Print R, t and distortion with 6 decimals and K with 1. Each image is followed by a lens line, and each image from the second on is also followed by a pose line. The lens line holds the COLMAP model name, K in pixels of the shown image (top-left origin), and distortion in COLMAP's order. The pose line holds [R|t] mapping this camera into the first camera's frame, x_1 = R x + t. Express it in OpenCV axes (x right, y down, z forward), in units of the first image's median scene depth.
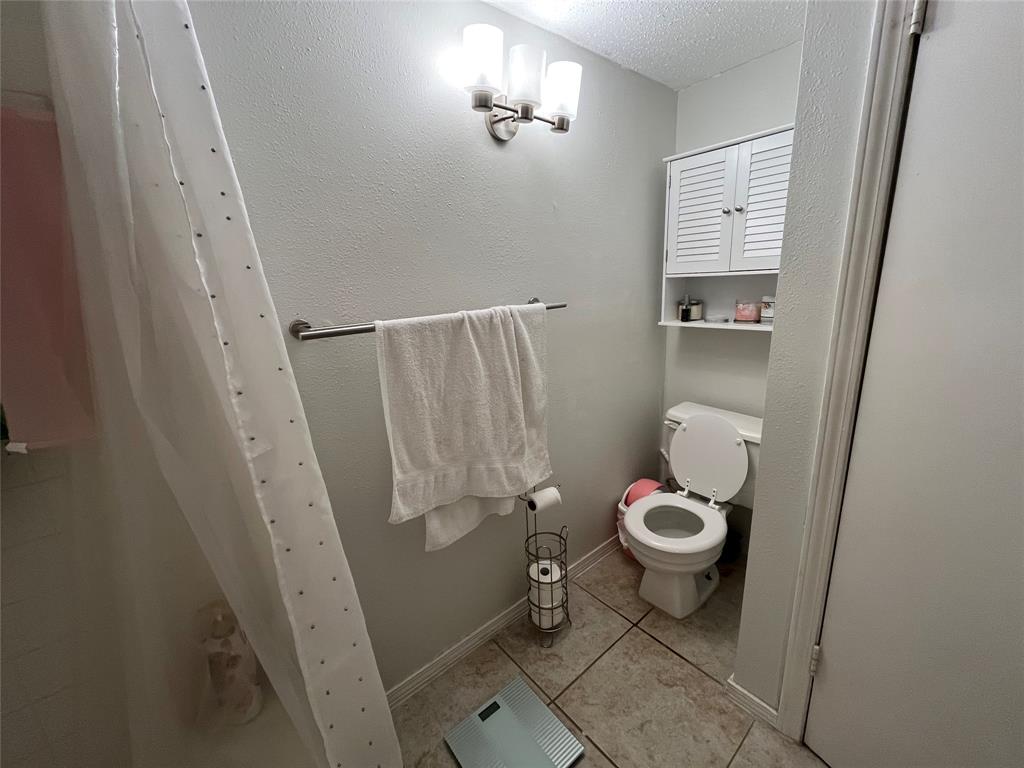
lens RADIAL K [[413.7, 0, 511.0], [0, 413.7, 383.8], [0, 0, 1]] dist [-0.002212, 0.000165]
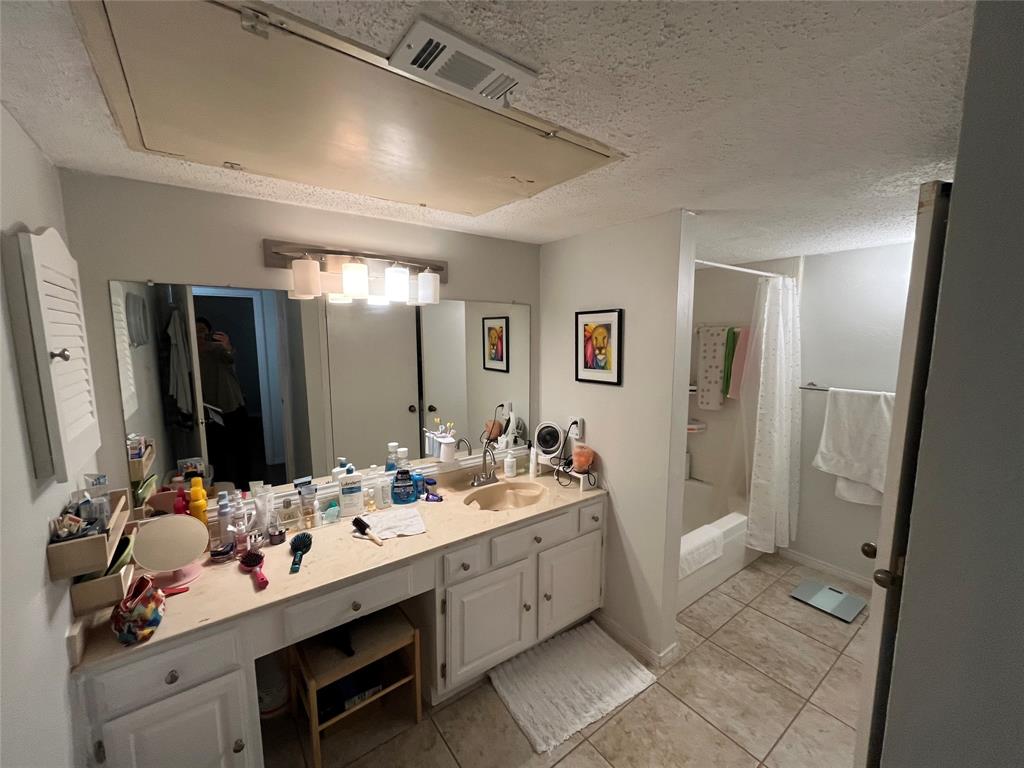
lens RADIAL K [[413.7, 0, 511.0], [0, 413.7, 383.8], [0, 0, 1]] dist [-0.002212, 0.000165]
pose [[-0.056745, 0.176500, -0.982664, 1.923458], [-0.241260, 0.952656, 0.185042, -0.140317], [0.968800, 0.247578, -0.011476, -0.761673]]
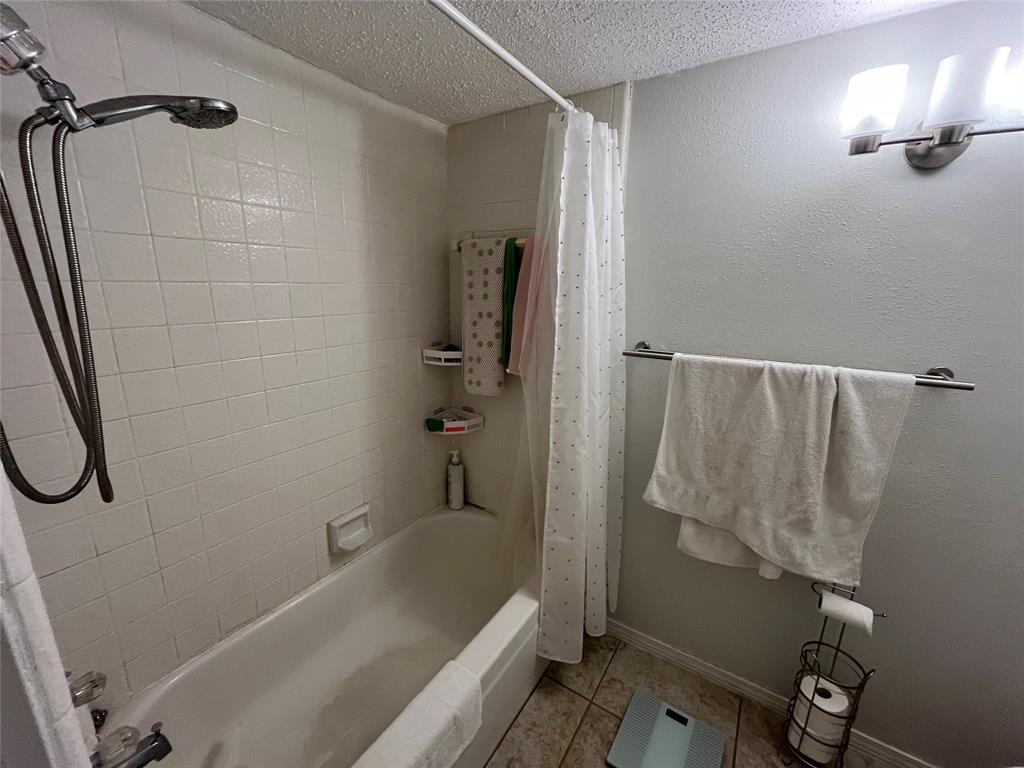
lens RADIAL K [[413.7, 0, 511.0], [0, 413.7, 383.8], [0, 0, 1]] dist [-0.002212, 0.000165]
pose [[0.294952, 0.277964, -0.914188, 0.617722], [-0.265049, 0.943007, 0.201212, -0.152425], [0.918015, 0.182957, 0.351816, 0.058052]]
